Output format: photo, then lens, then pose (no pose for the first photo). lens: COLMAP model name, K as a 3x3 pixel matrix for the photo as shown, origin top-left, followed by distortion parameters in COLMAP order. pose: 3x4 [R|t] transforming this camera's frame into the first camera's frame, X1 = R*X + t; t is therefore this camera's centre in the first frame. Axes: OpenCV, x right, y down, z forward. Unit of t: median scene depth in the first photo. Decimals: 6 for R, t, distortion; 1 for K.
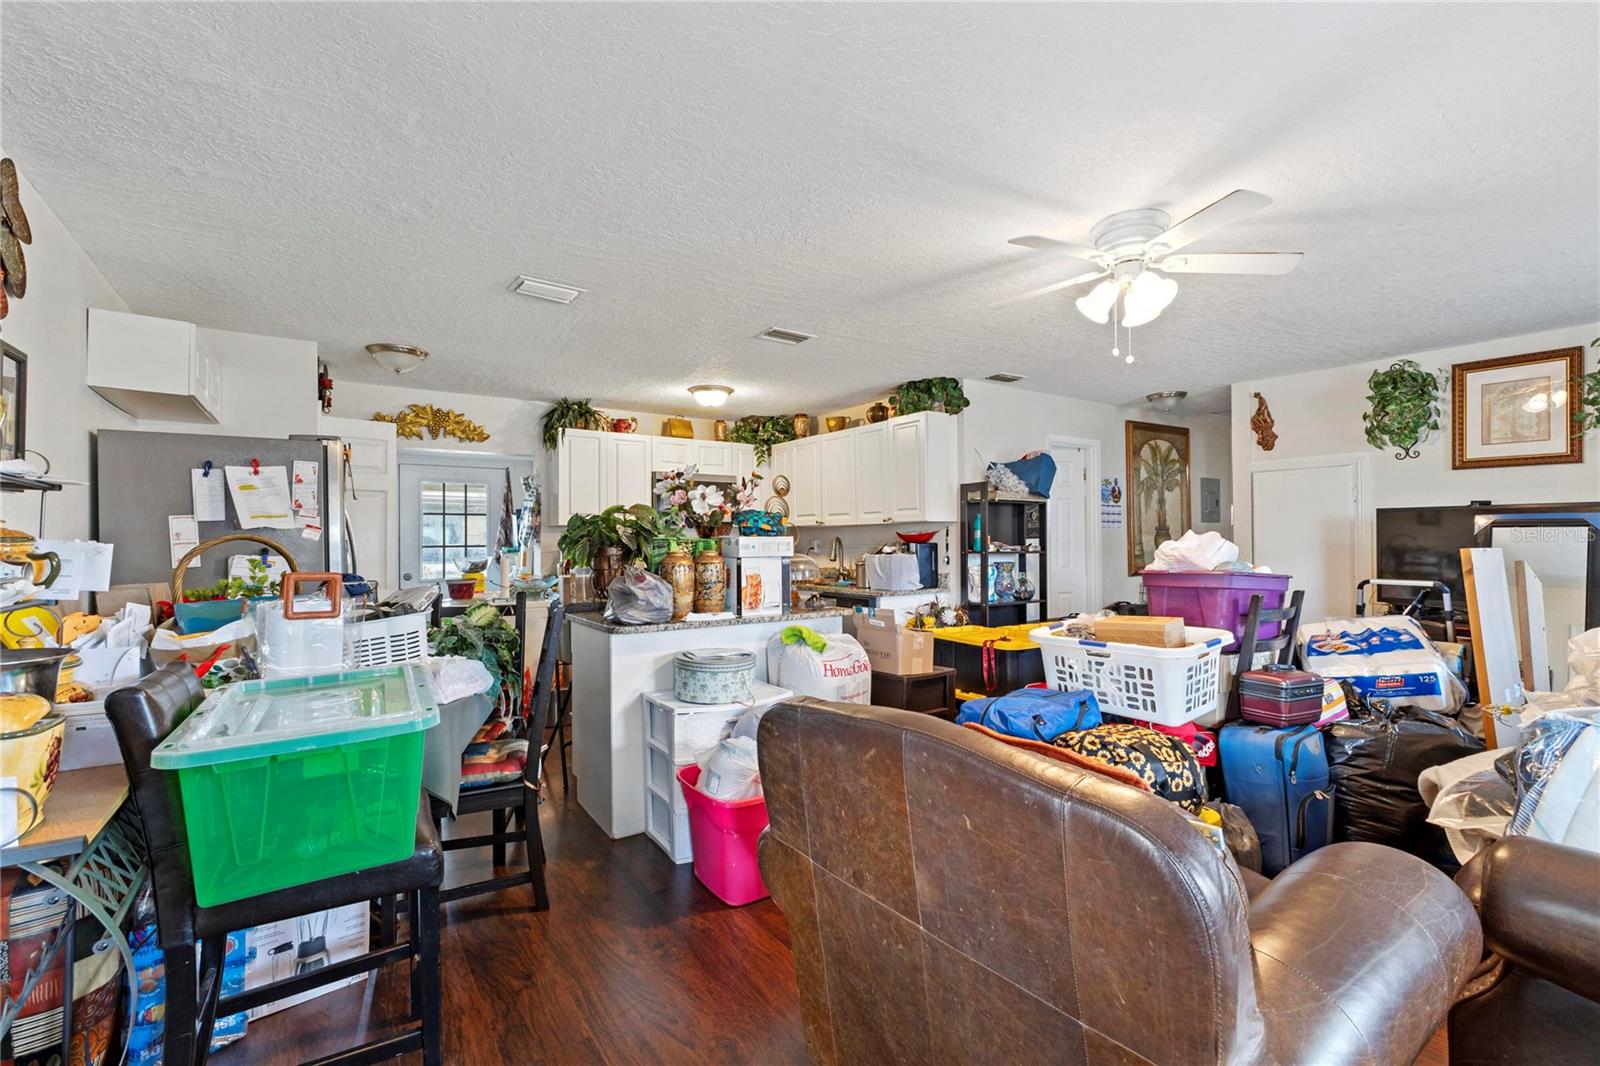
lens RADIAL K [[694.1, 0, 802.2], [0, 694.1, 540.0], [0, 0, 1]] dist [0.003739, 0.000199]
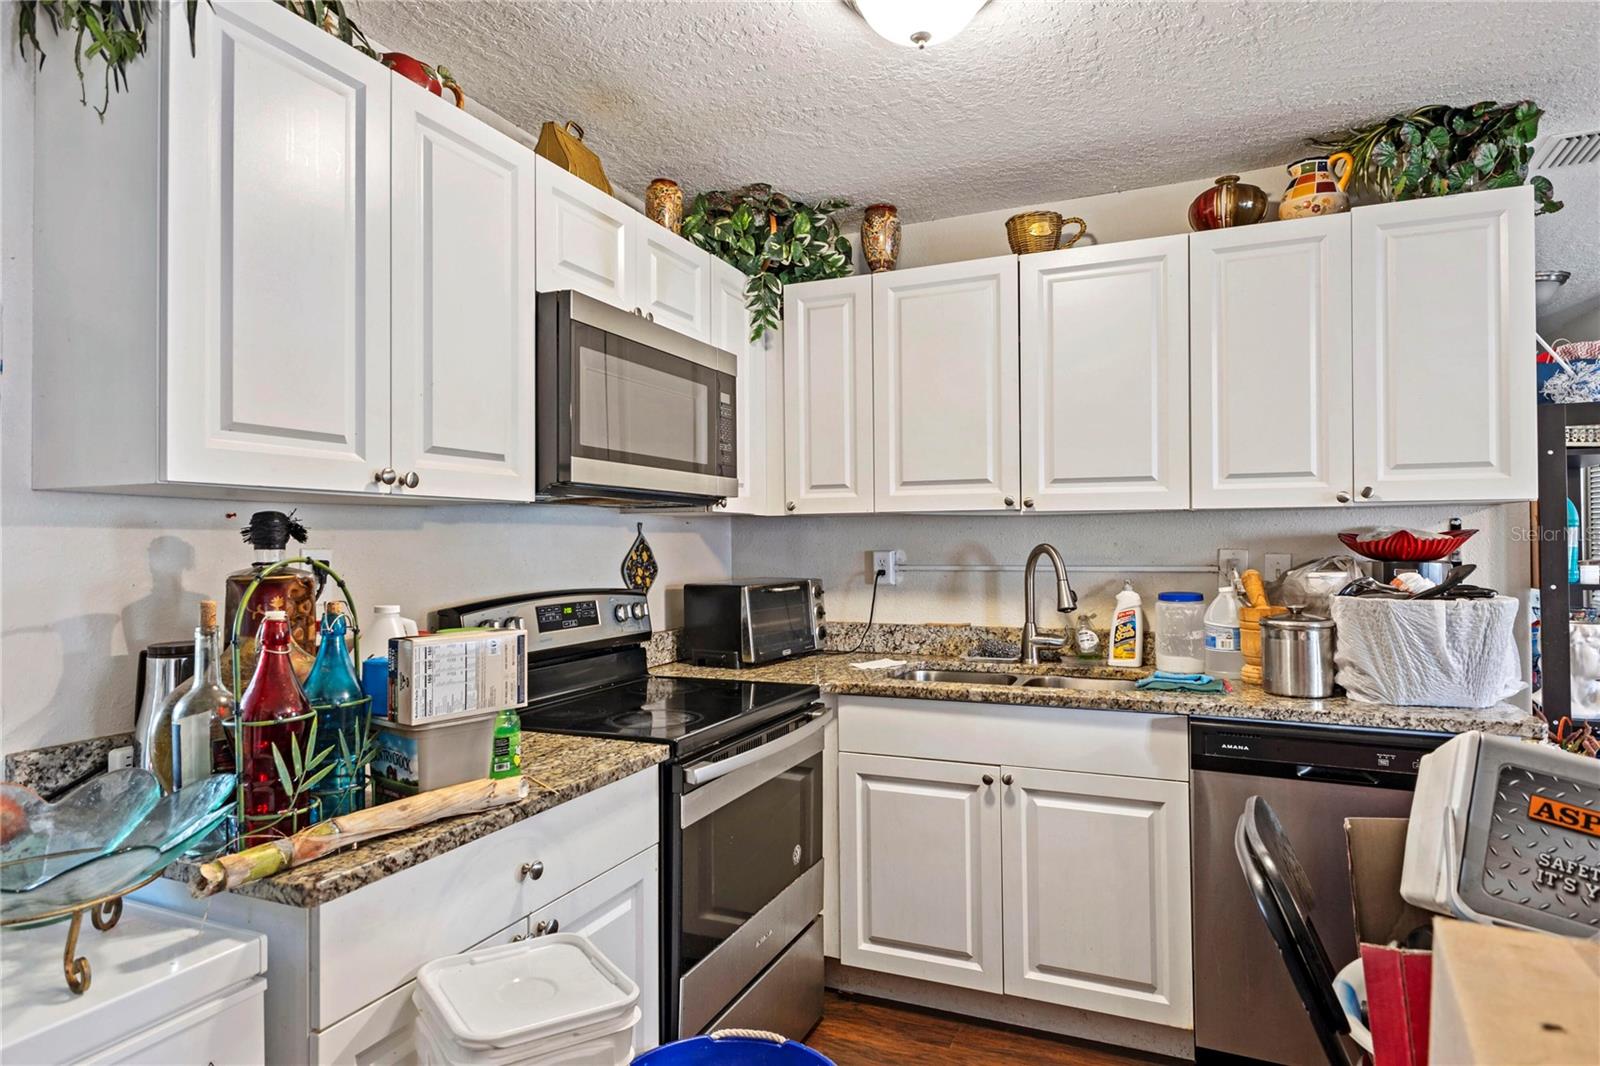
lens RADIAL K [[897.0, 0, 800.0], [0, 897.0, 533.0], [0, 0, 1]] dist [0.000955, 0.000105]
pose [[0.858197, 0.006684, 0.513276, -0.498676], [-0.000456, 0.999925, -0.012260, -0.006564], [-0.513320, 0.010288, 0.858136, 1.095917]]
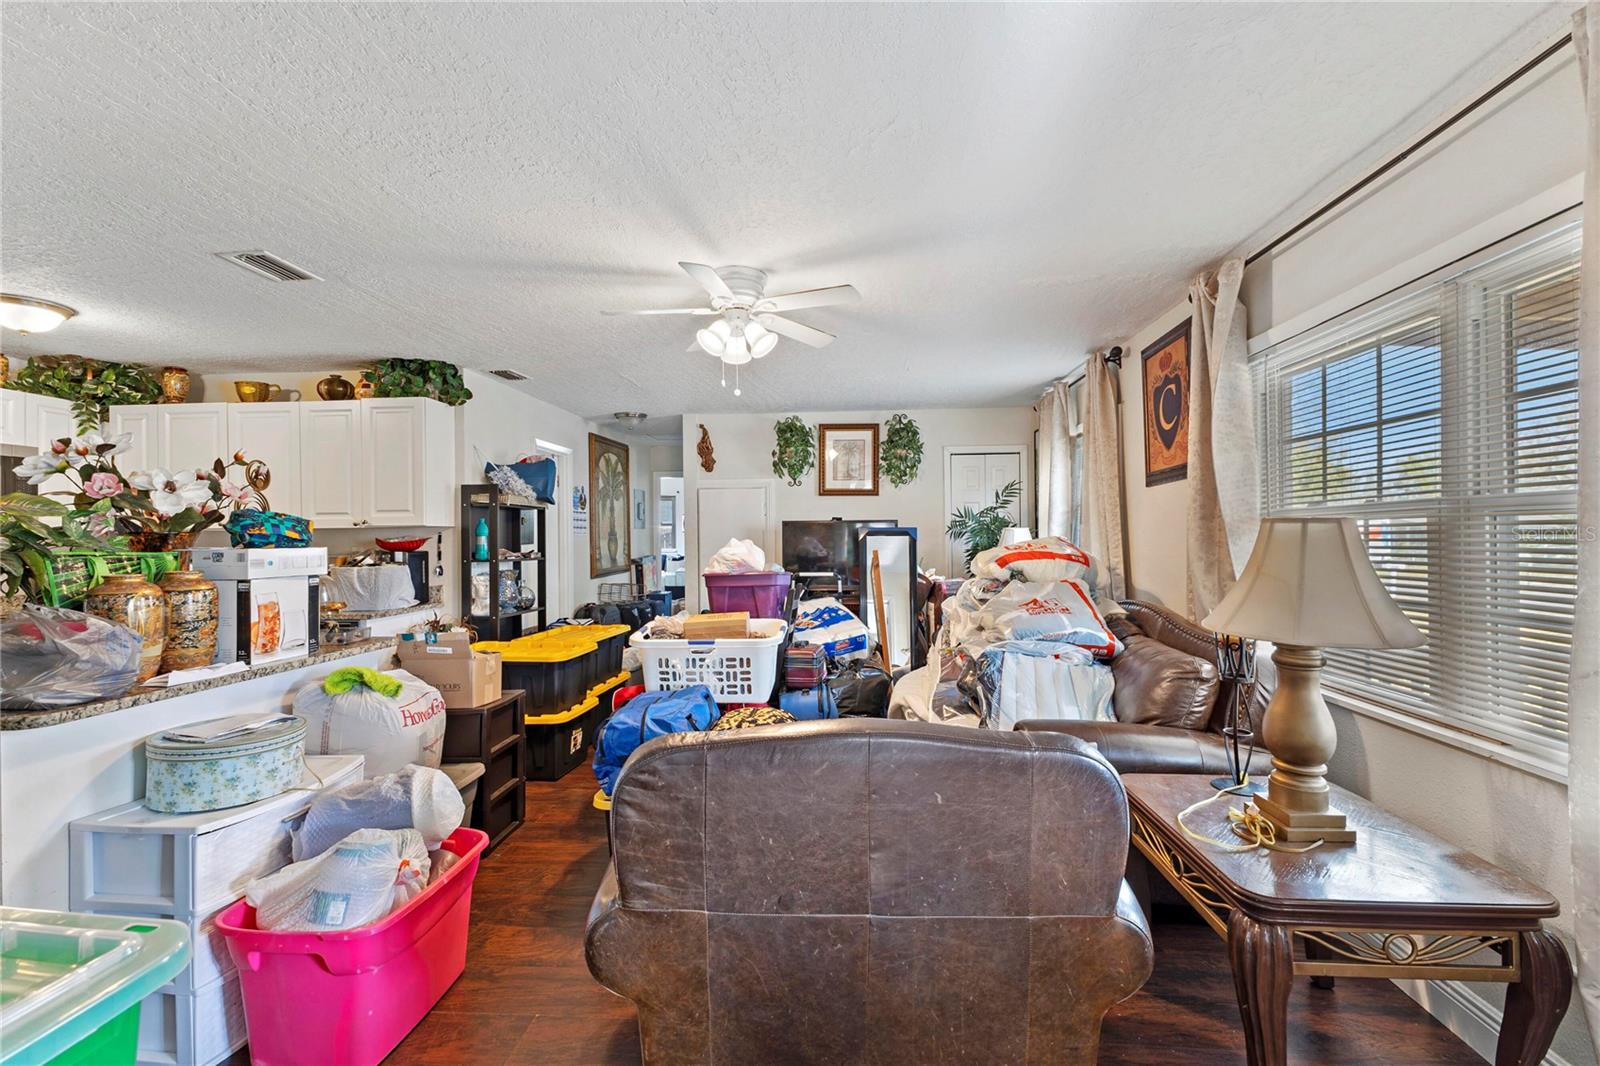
lens RADIAL K [[692.1, 0, 800.0], [0, 692.1, 533.0], [0, 0, 1]] dist [0.003144, 0.000017]
pose [[0.628377, 0.003895, 0.777899, -0.262724], [0.006198, 0.999931, -0.010014, -0.009634], [-0.777884, 0.011114, 0.628309, 0.142753]]
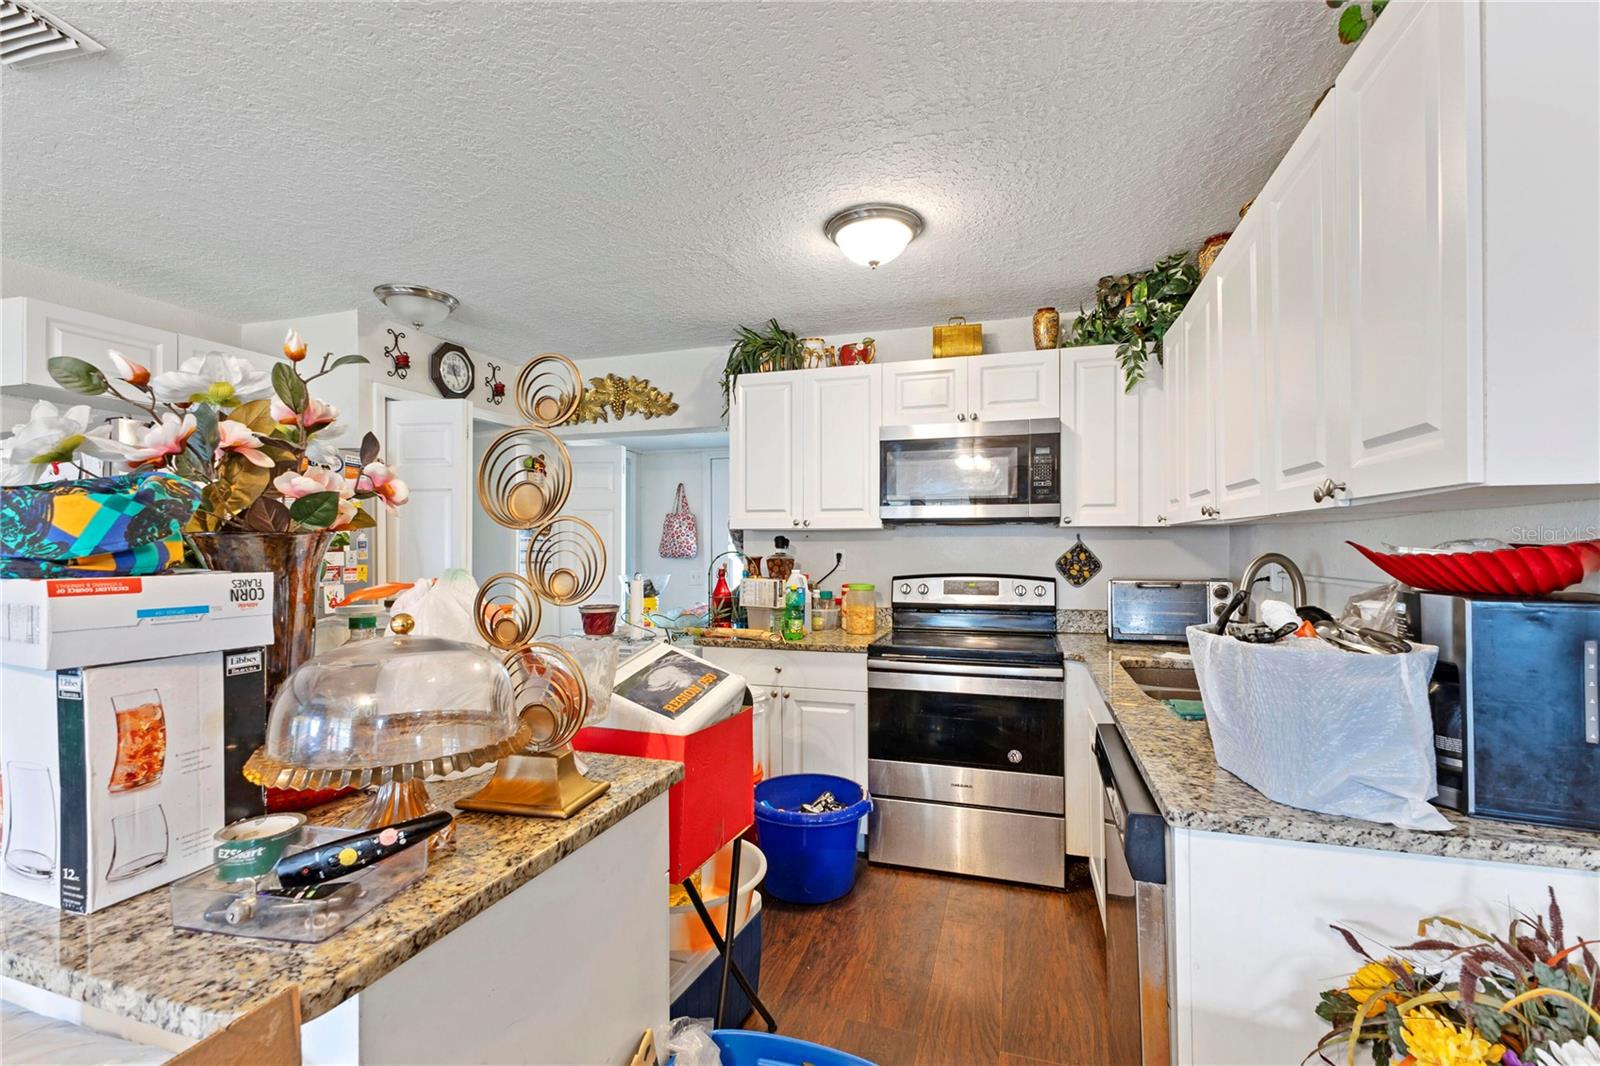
lens RADIAL K [[692.1, 0, 800.0], [0, 692.1, 533.0], [0, 0, 1]] dist [0.003144, 0.000017]
pose [[0.606547, -0.006766, -0.795019, 0.296164], [-0.001325, 0.999954, -0.009521, -0.017179], [0.795047, 0.006829, 0.606510, 1.013499]]
